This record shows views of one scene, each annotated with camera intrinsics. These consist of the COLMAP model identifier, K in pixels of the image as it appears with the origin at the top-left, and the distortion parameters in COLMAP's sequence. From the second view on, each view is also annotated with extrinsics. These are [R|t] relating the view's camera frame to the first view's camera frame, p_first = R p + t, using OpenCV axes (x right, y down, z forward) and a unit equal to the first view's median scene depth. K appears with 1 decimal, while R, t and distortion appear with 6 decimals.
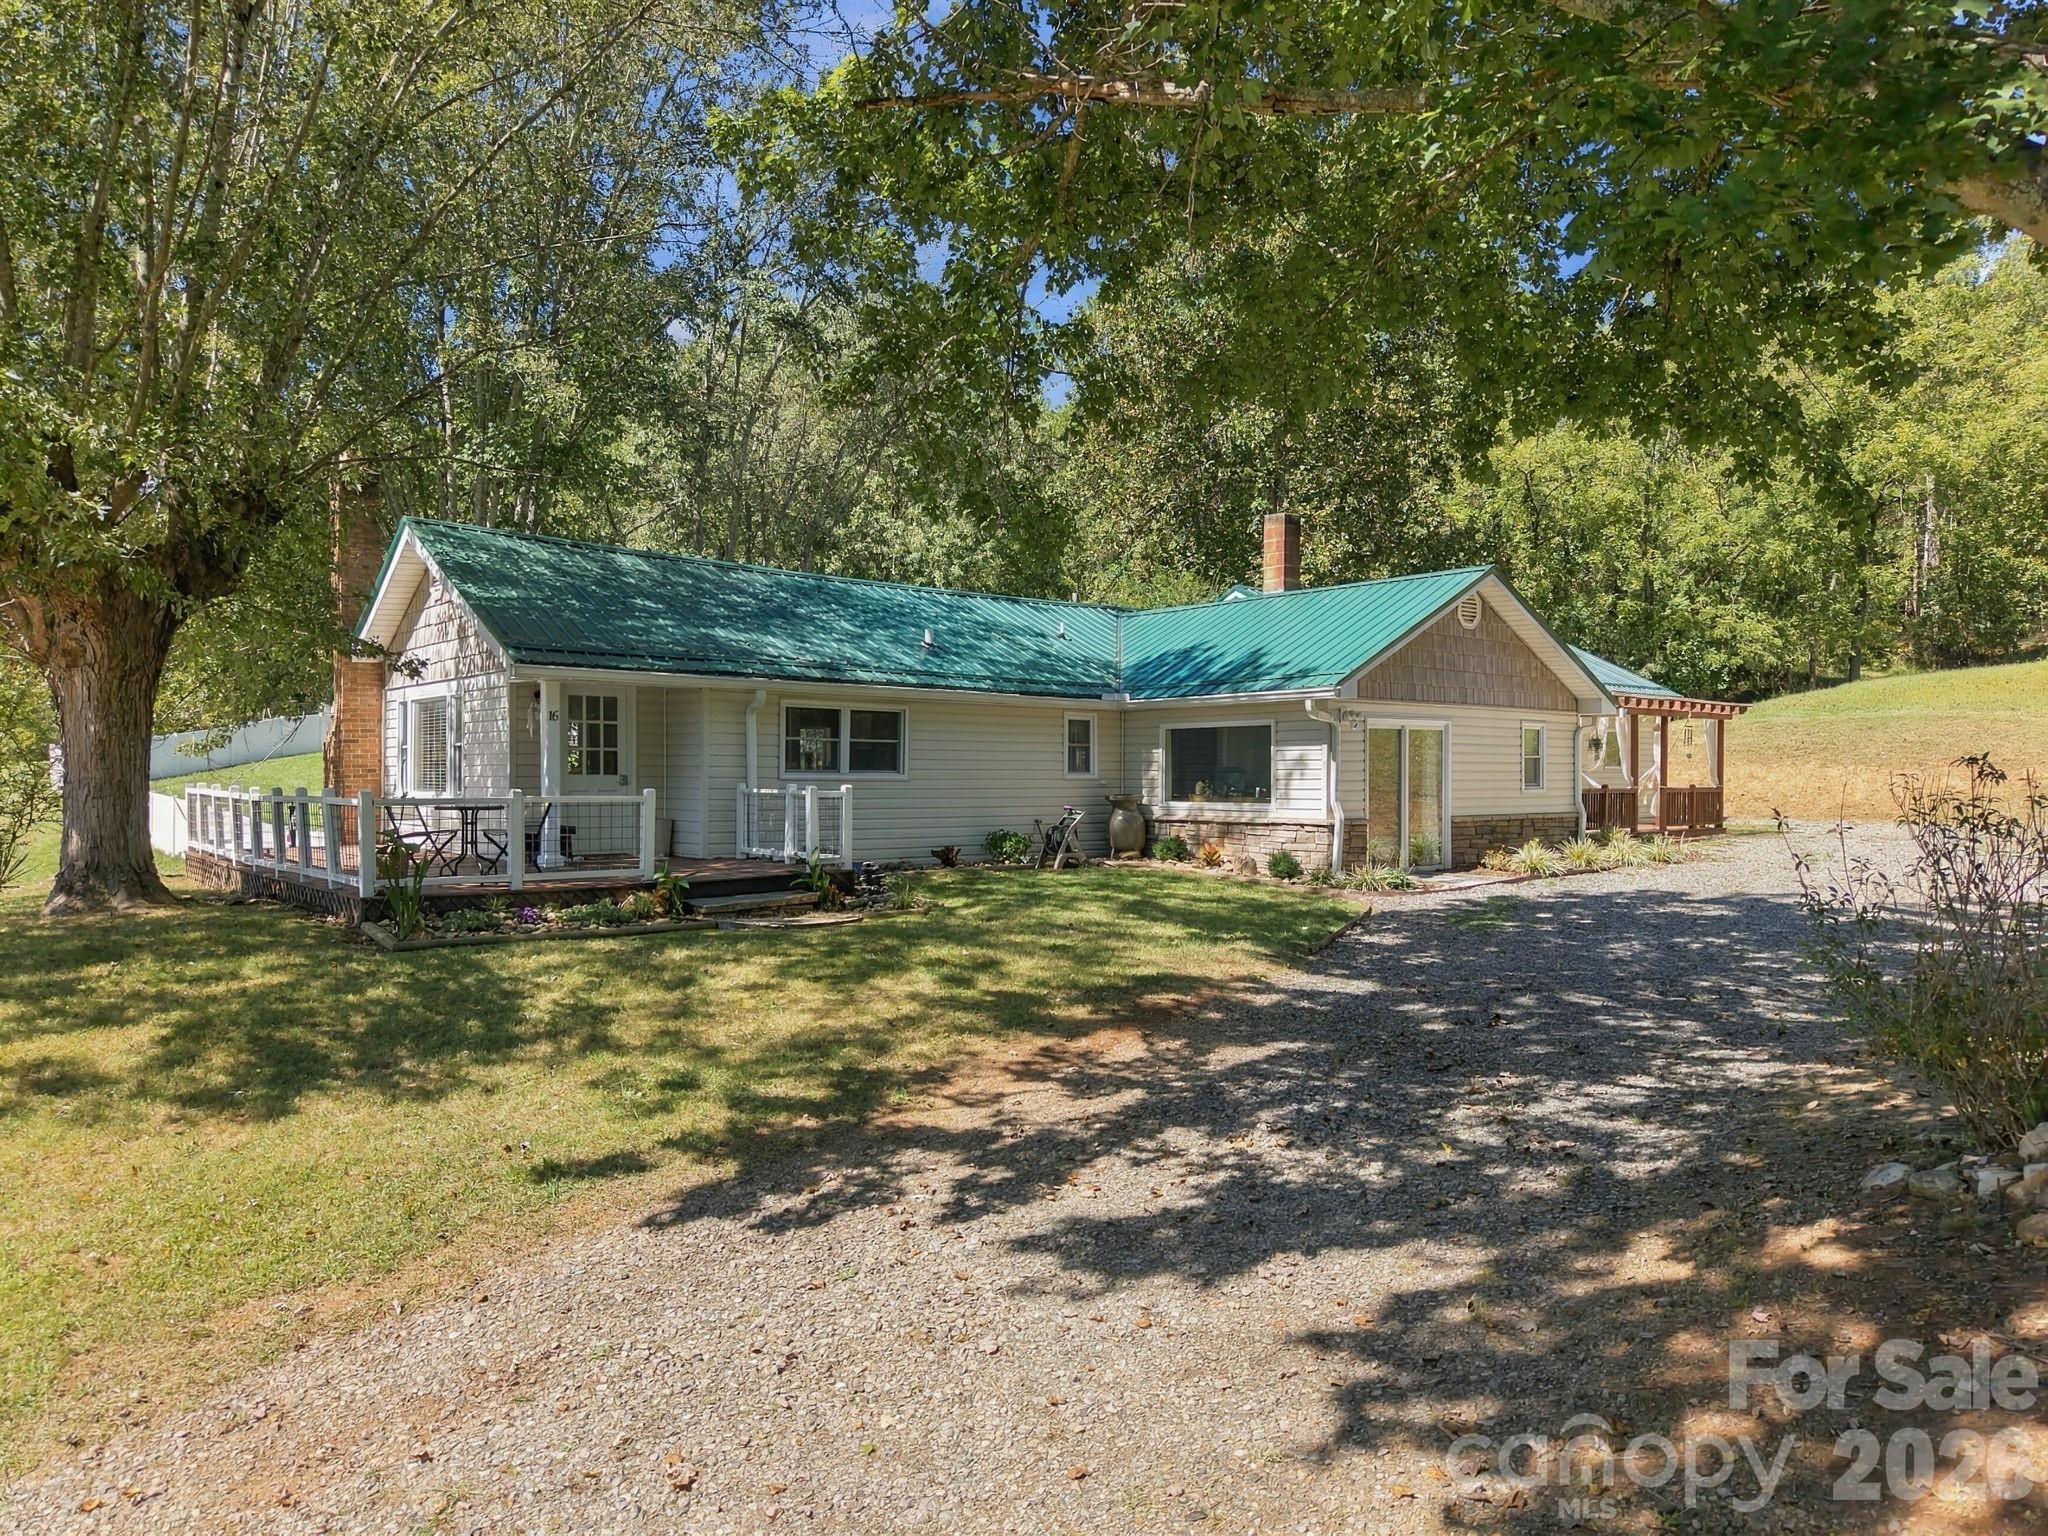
lens RADIAL K [[1378.9, 0, 1024.0], [0, 1378.9, 768.0], [0, 0, 1]] dist [0.027873, -0.001188]
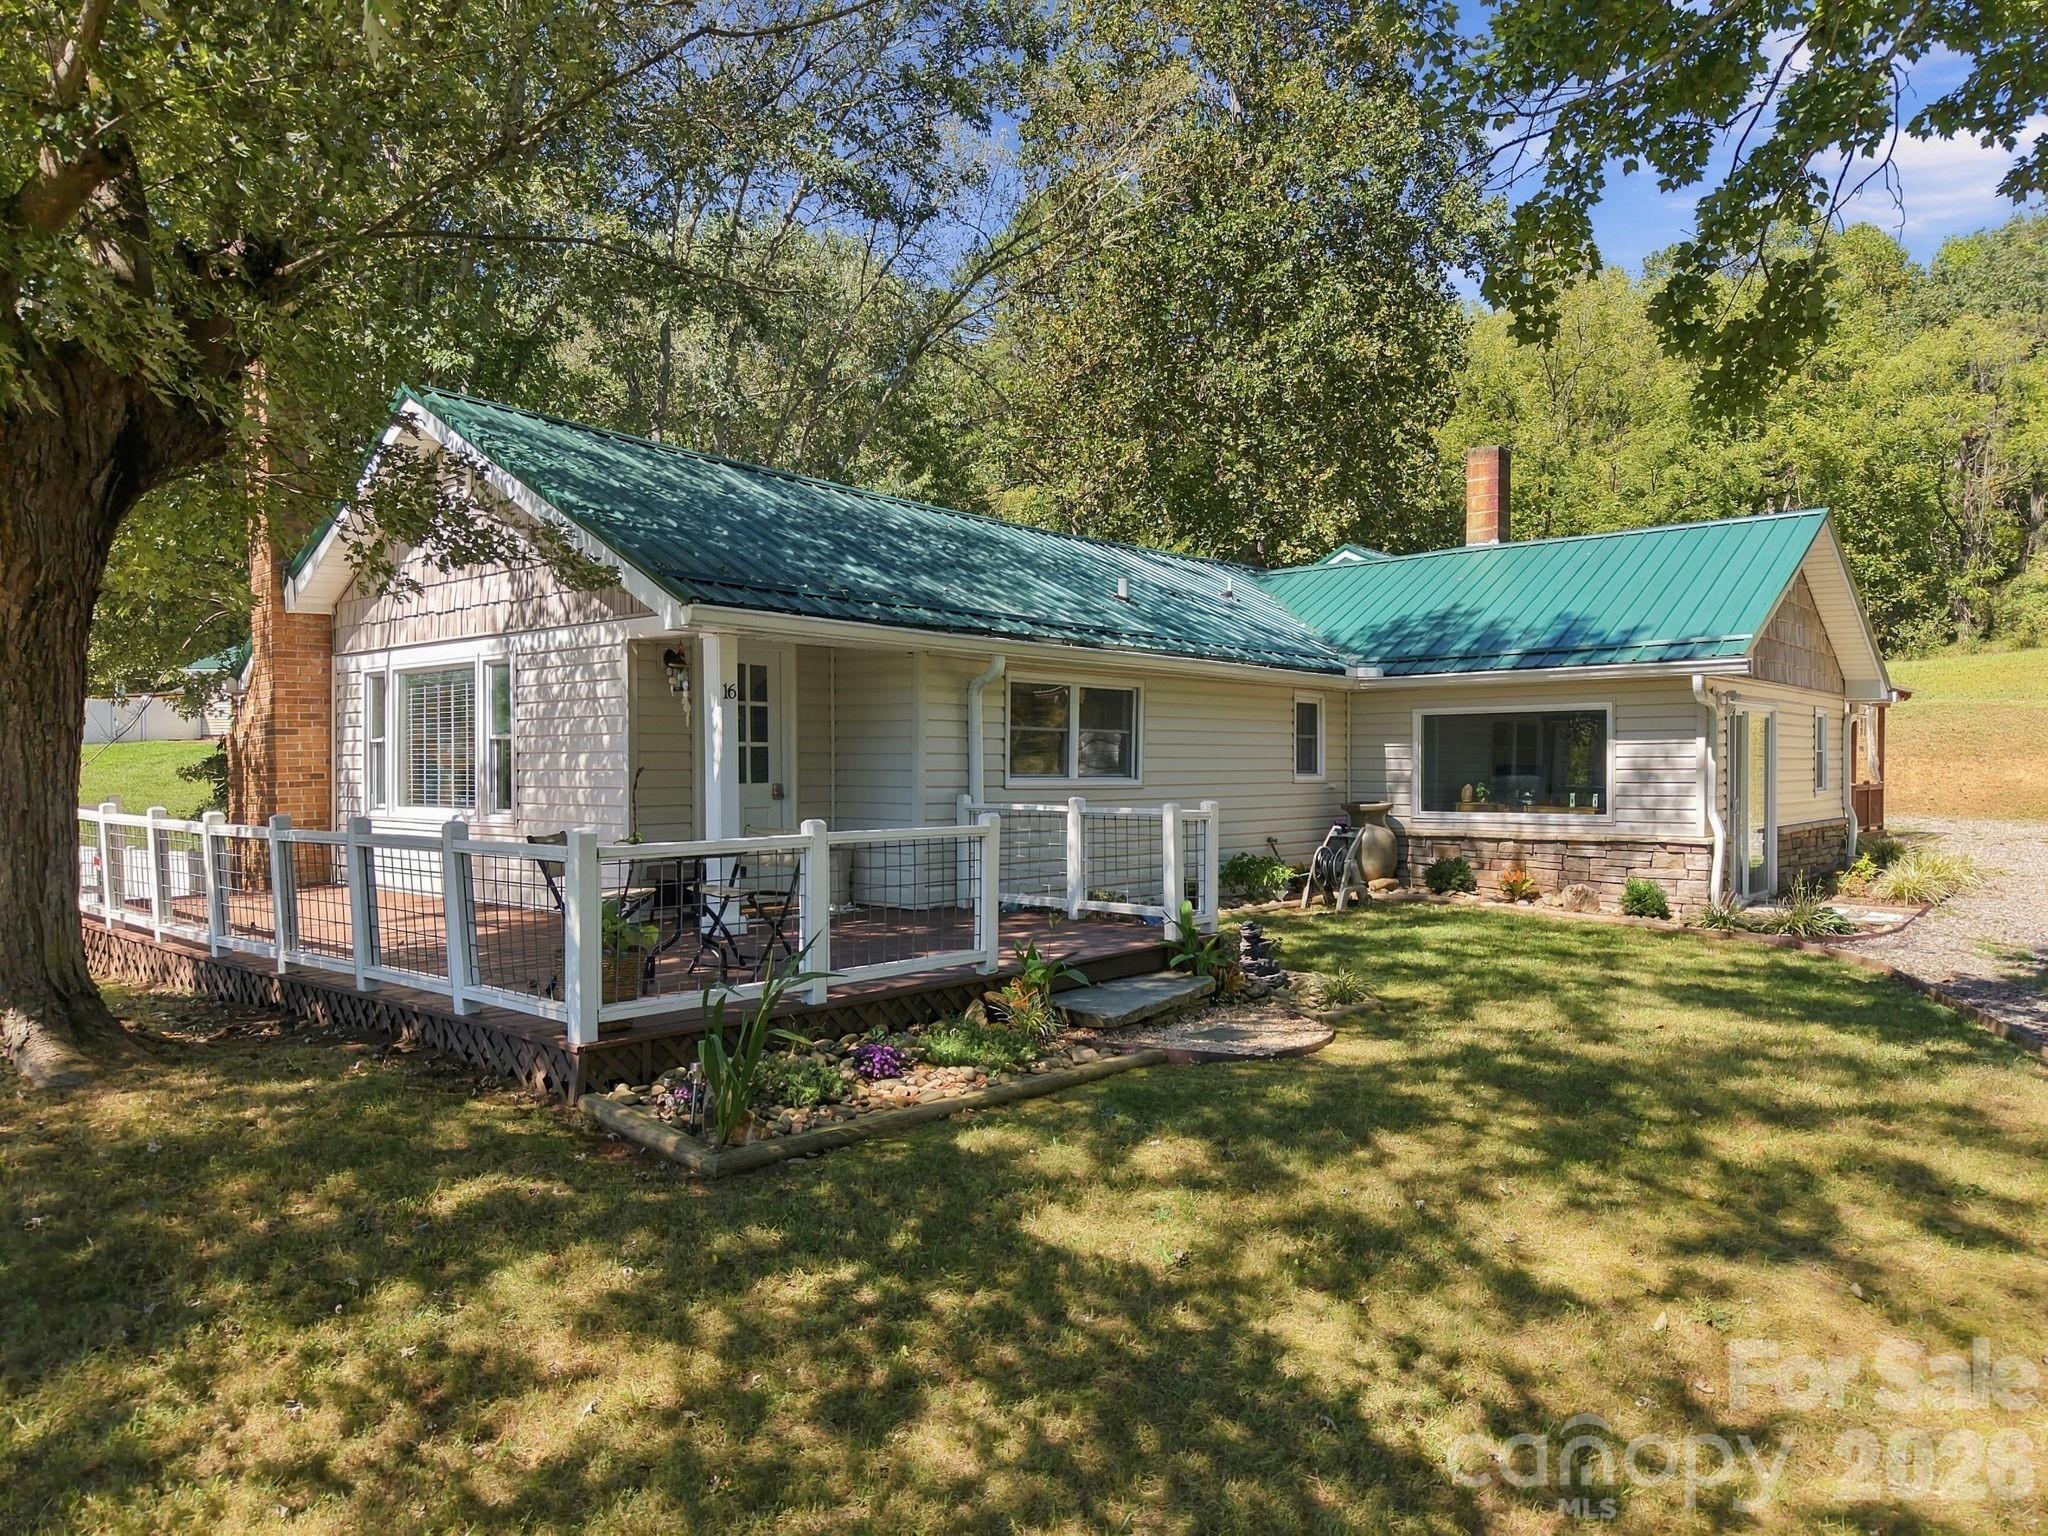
lens RADIAL K [[1378.9, 0, 1024.0], [0, 1378.9, 768.0], [0, 0, 1]] dist [0.027873, -0.001188]
pose [[0.986566, -0.005065, 0.163285, -0.255585], [0.003949, 0.999967, 0.007160, -0.006341], [-0.163316, -0.006419, 0.986553, 0.306405]]
